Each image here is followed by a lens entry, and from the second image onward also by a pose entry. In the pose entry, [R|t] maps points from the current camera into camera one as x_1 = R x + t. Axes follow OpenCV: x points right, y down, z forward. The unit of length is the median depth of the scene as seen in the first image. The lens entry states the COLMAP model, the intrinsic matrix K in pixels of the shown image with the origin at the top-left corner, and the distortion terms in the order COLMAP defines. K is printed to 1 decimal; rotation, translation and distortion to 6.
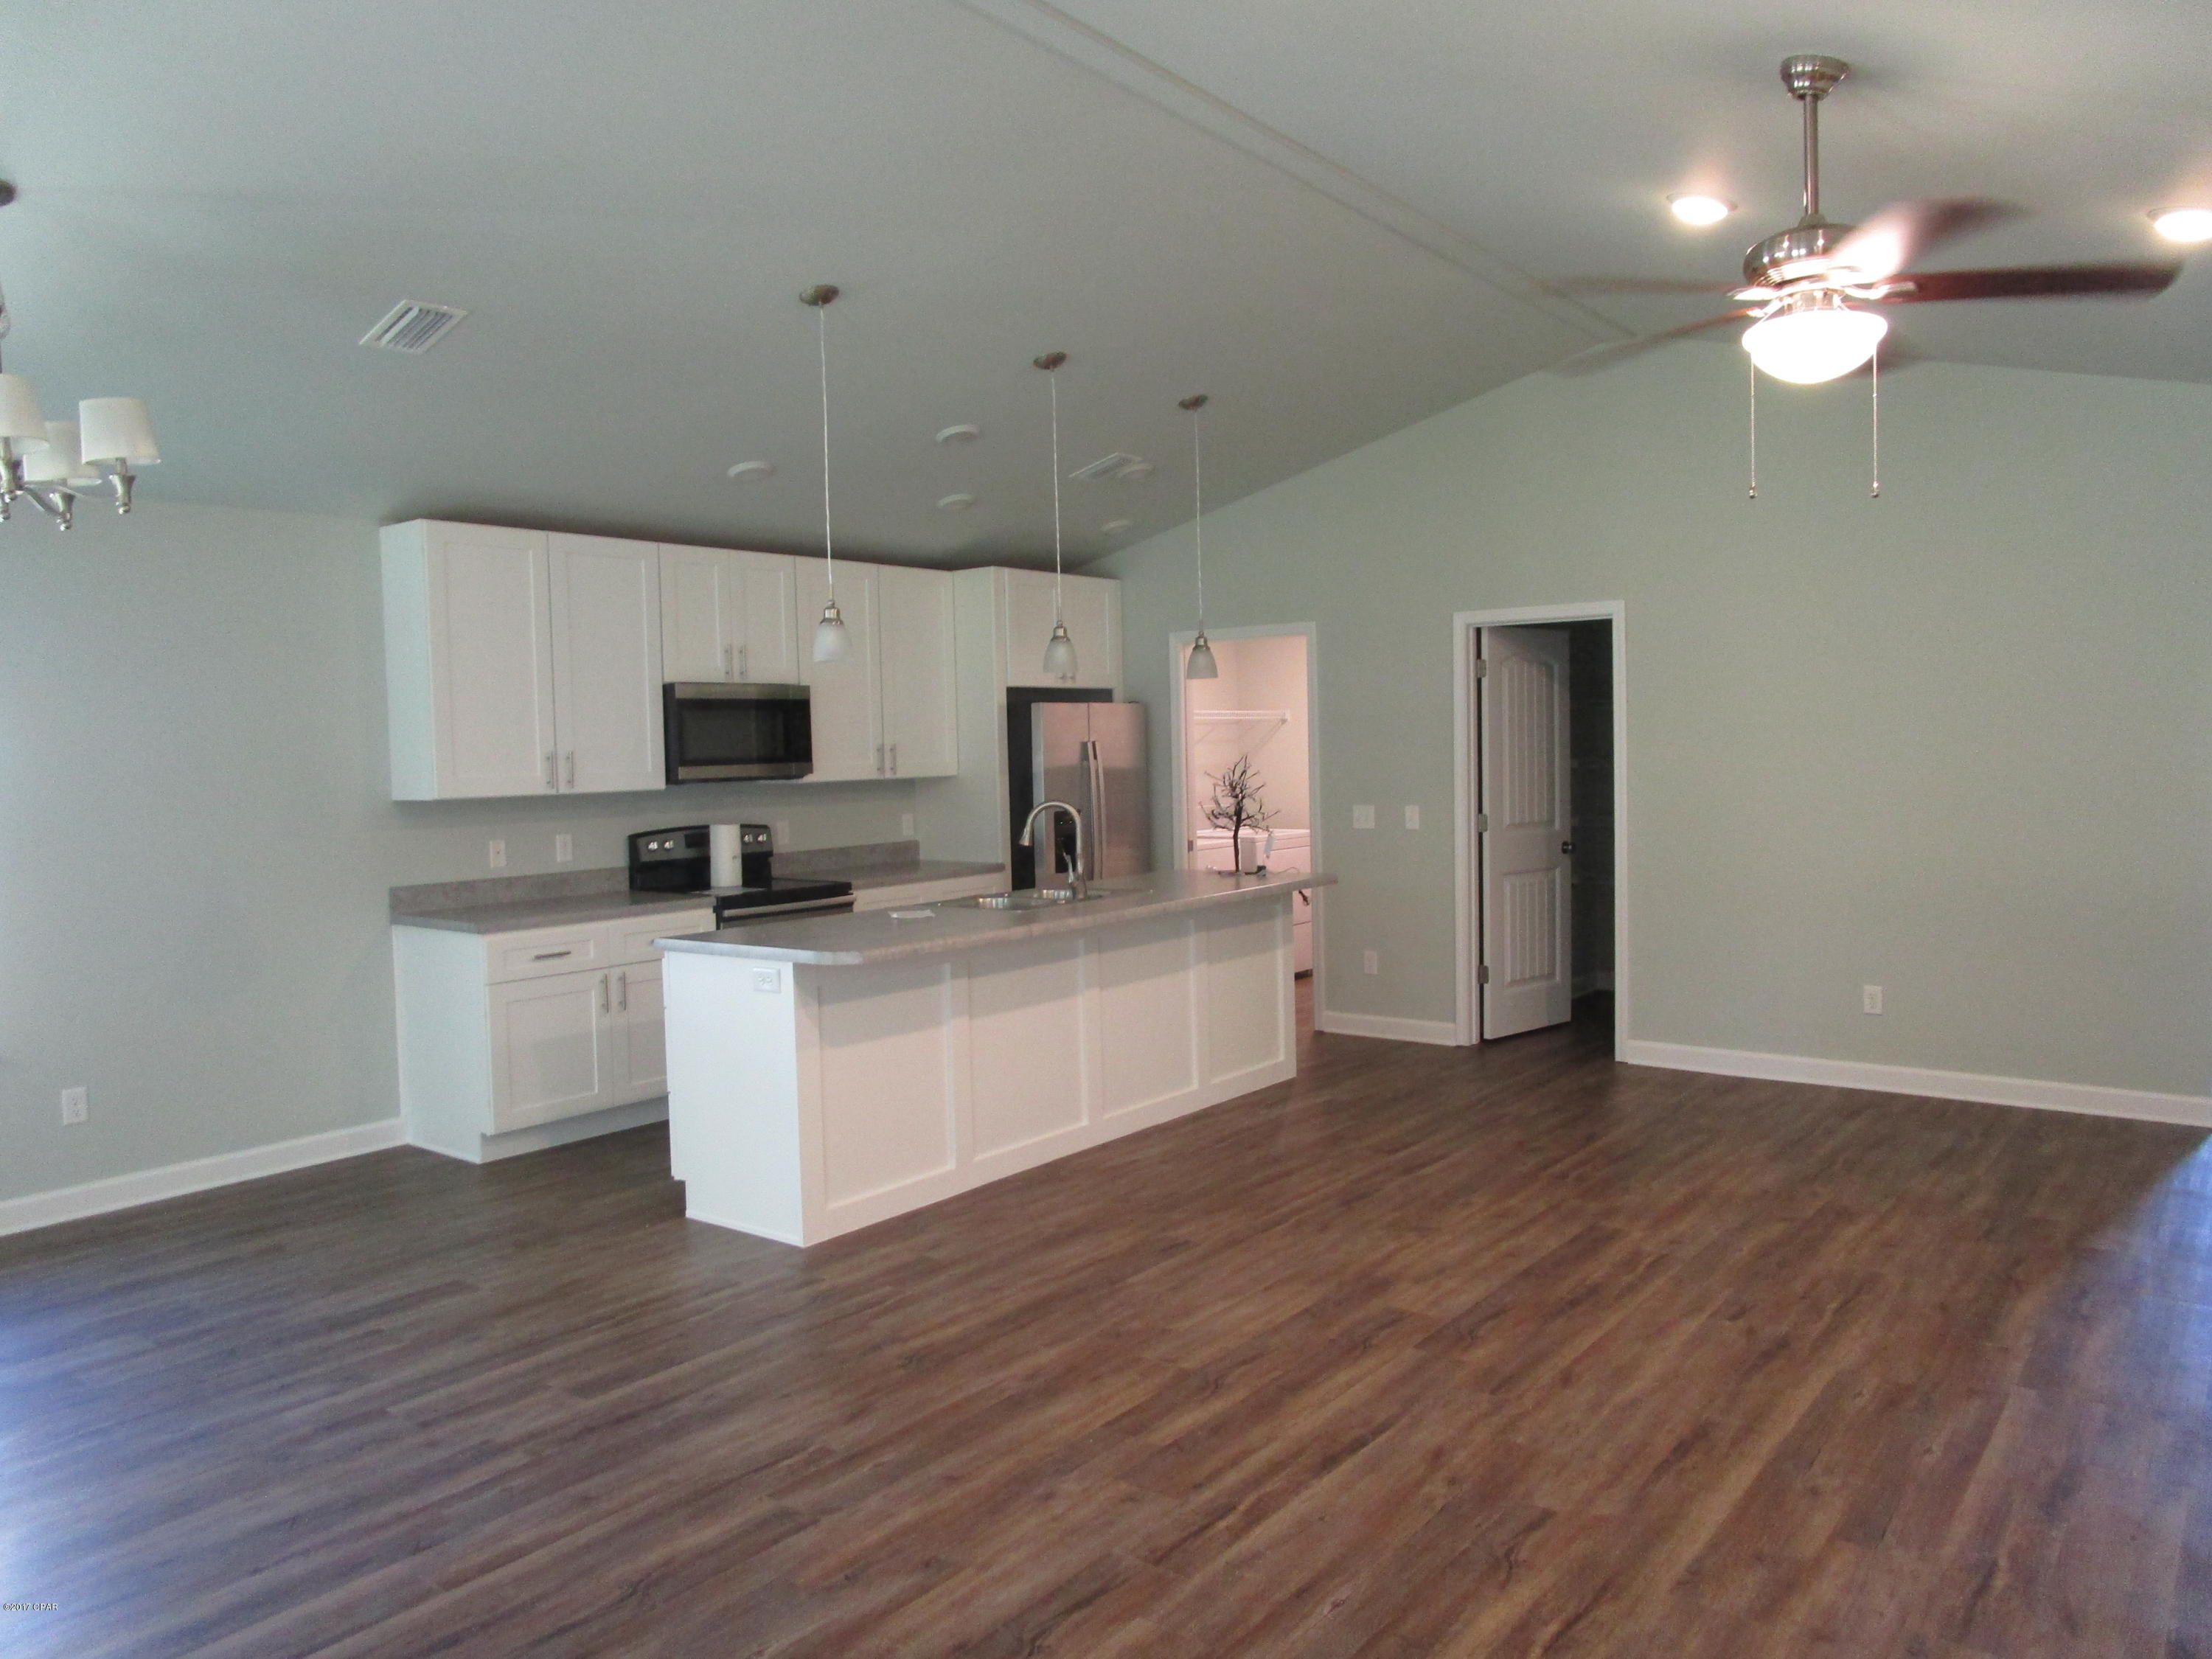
lens RADIAL K [[1558.8, 0, 1099.8], [0, 1558.8, 820.3], [0, 0, 1]] dist [-0.047078, 0.018628]
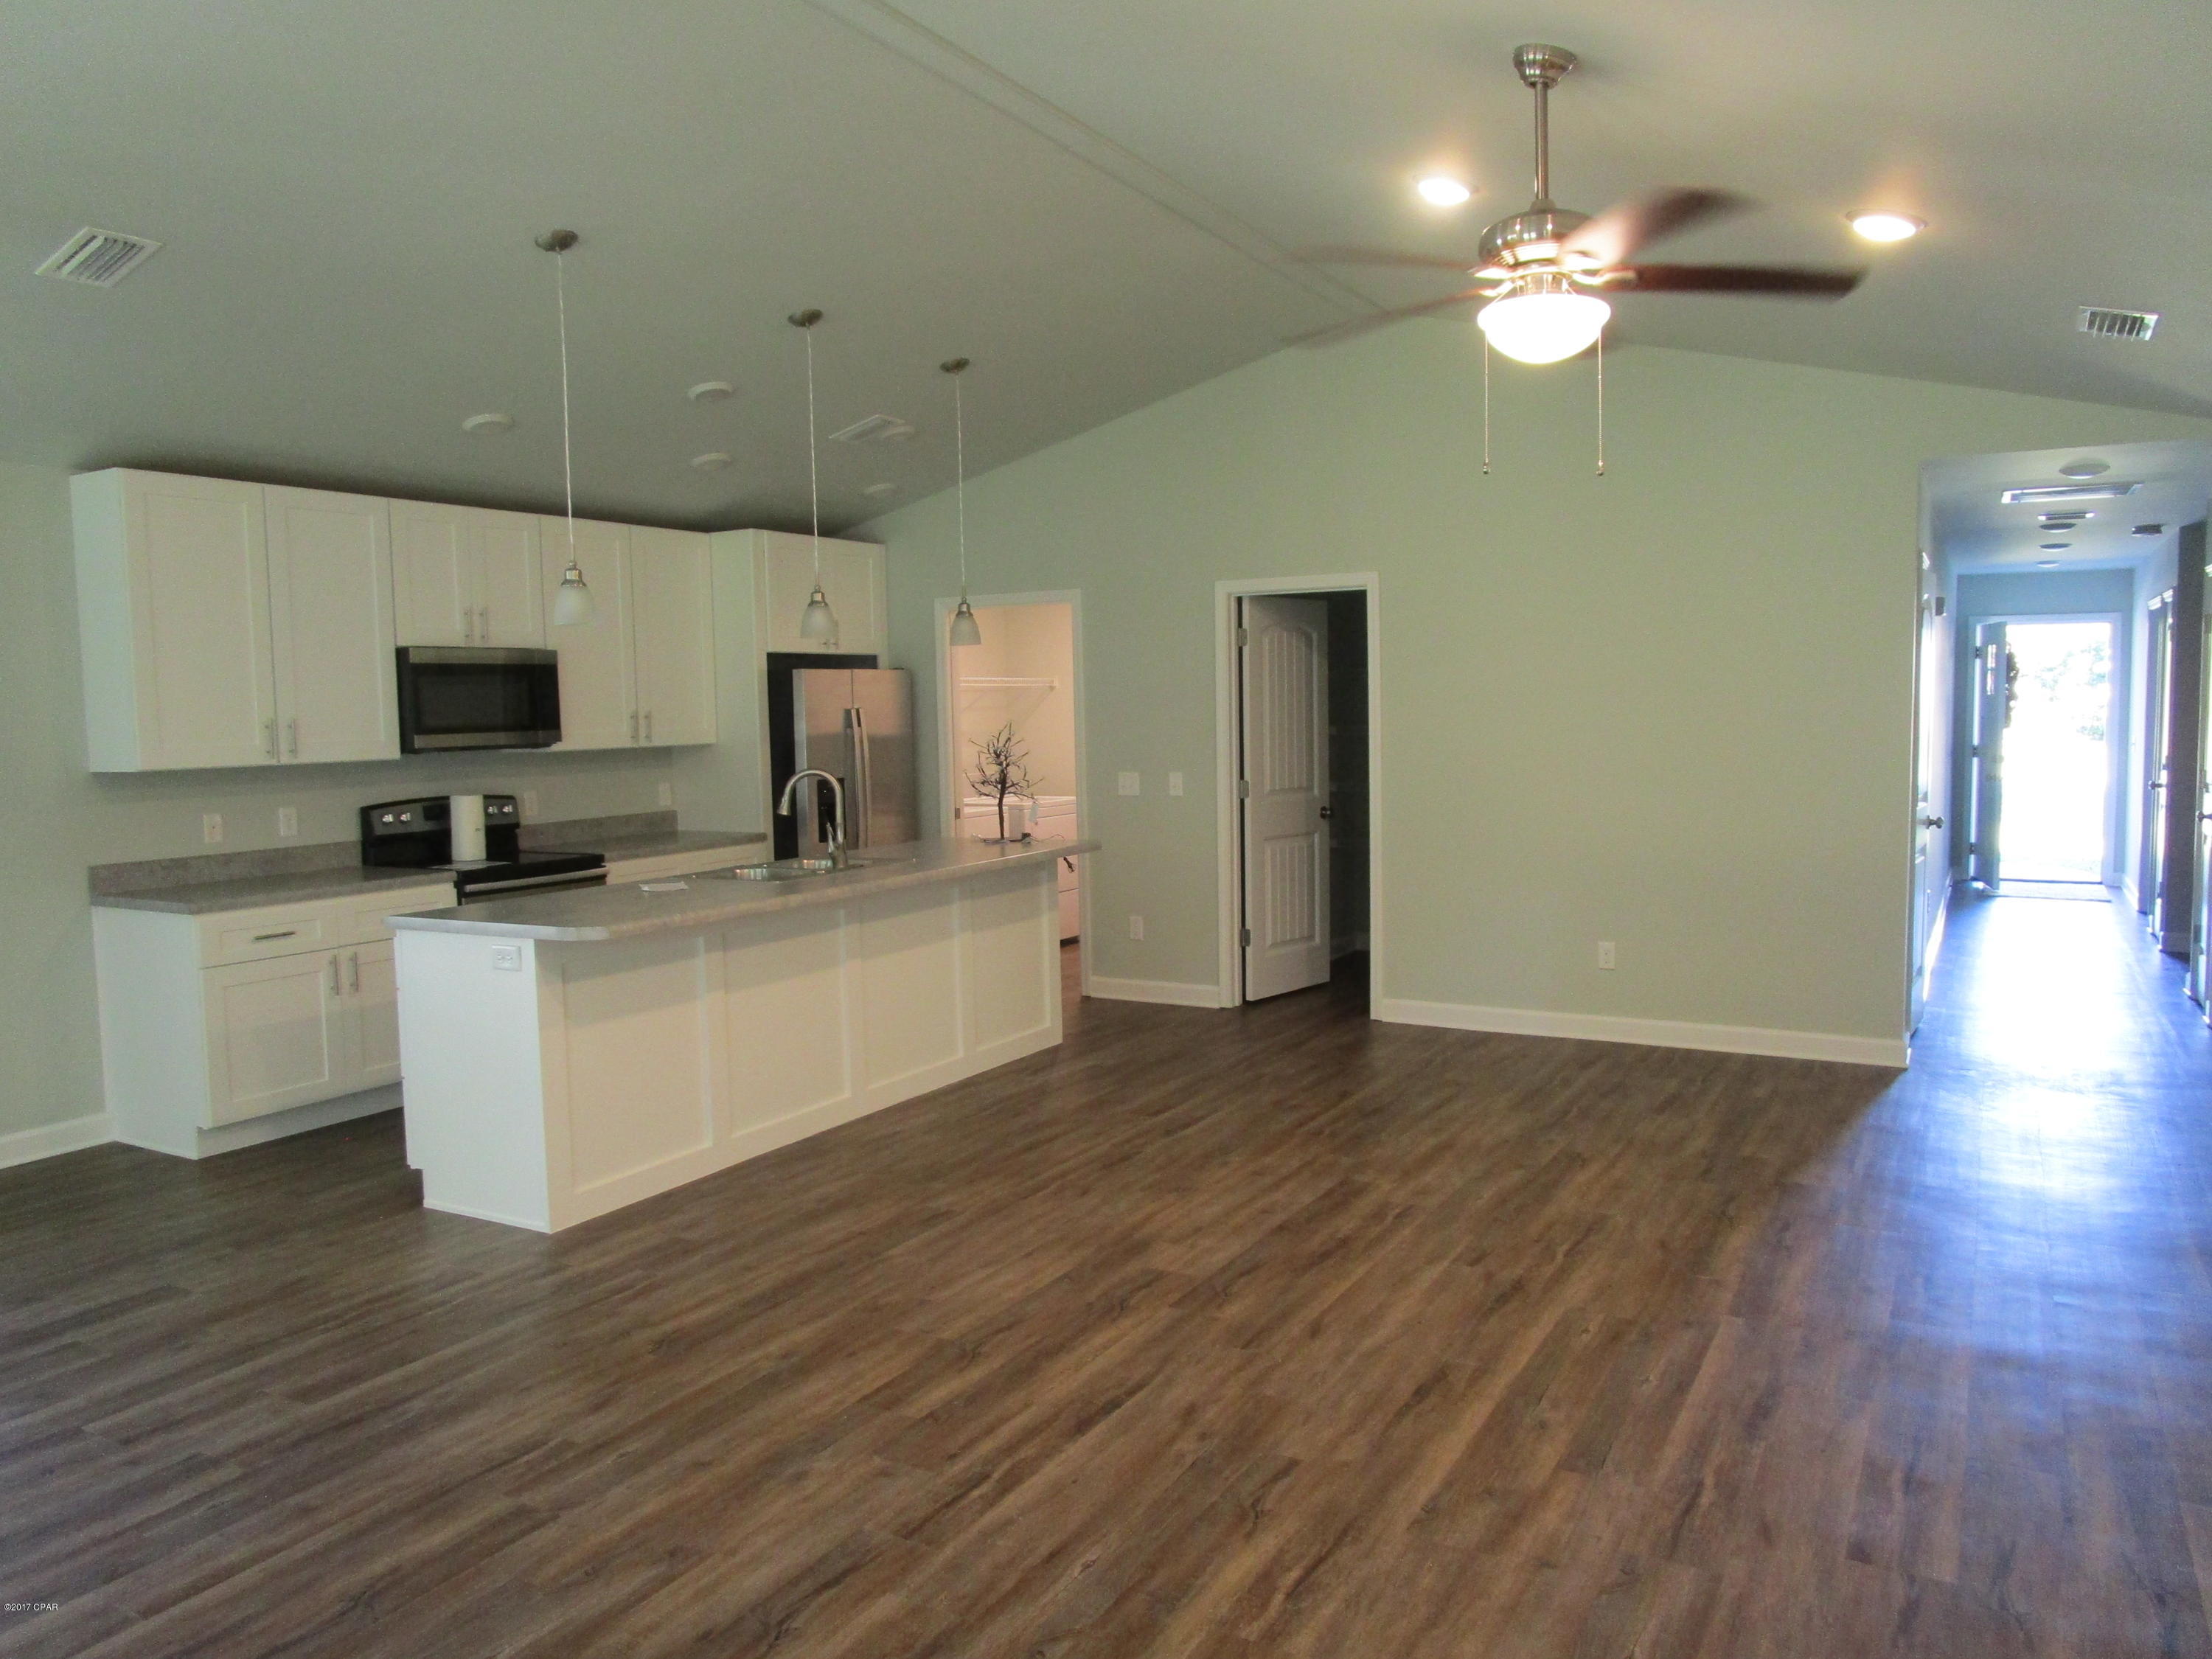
lens RADIAL K [[1558.8, 0, 1103.3], [0, 1558.8, 821.3], [0, 0, 1]] dist [-0.047078, 0.018628]
pose [[0.989568, -0.008323, 0.143823, 0.014631], [0.005189, 0.999741, 0.022152, -0.000597], [-0.143970, -0.021175, 0.989355, 0.005067]]
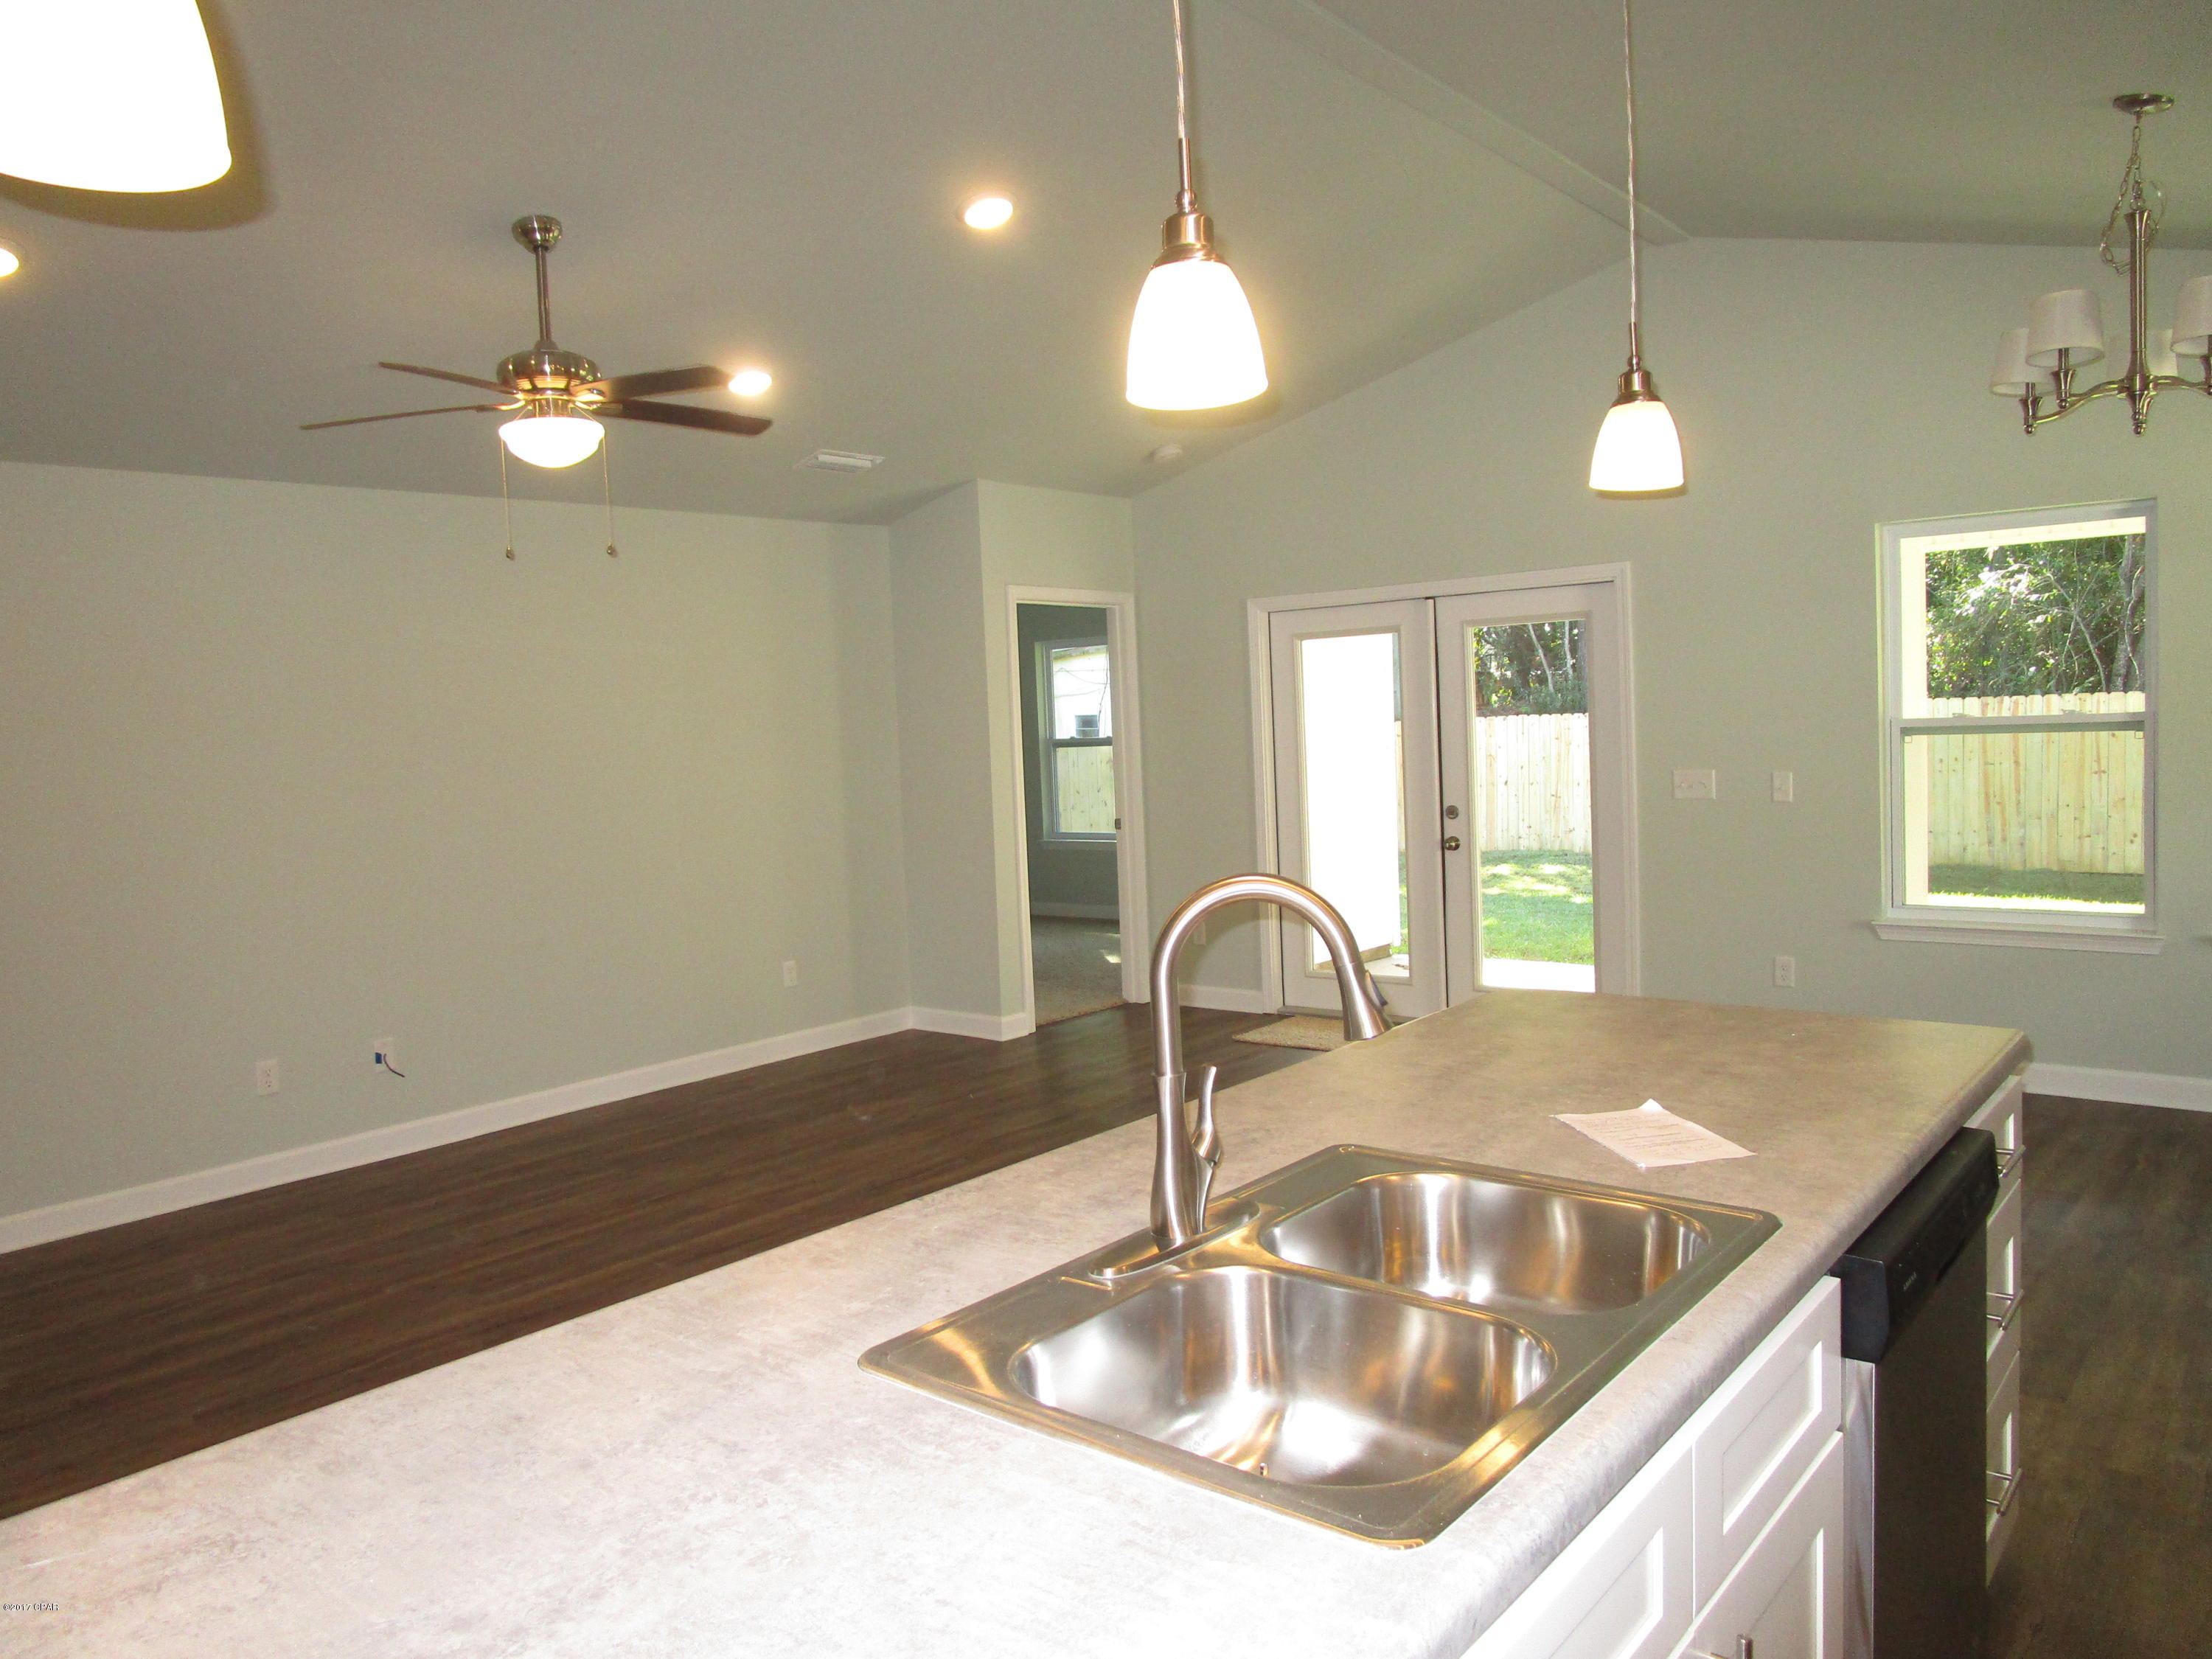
lens RADIAL K [[1558.8, 0, 1097.1], [0, 1558.8, 823.3], [0, 0, 1]] dist [-0.047078, 0.018628]
pose [[-0.997581, 0.061724, 0.031974, -0.010985], [0.065044, 0.991107, 0.116085, -0.079580], [-0.024524, 0.117884, -0.992724, 1.789384]]
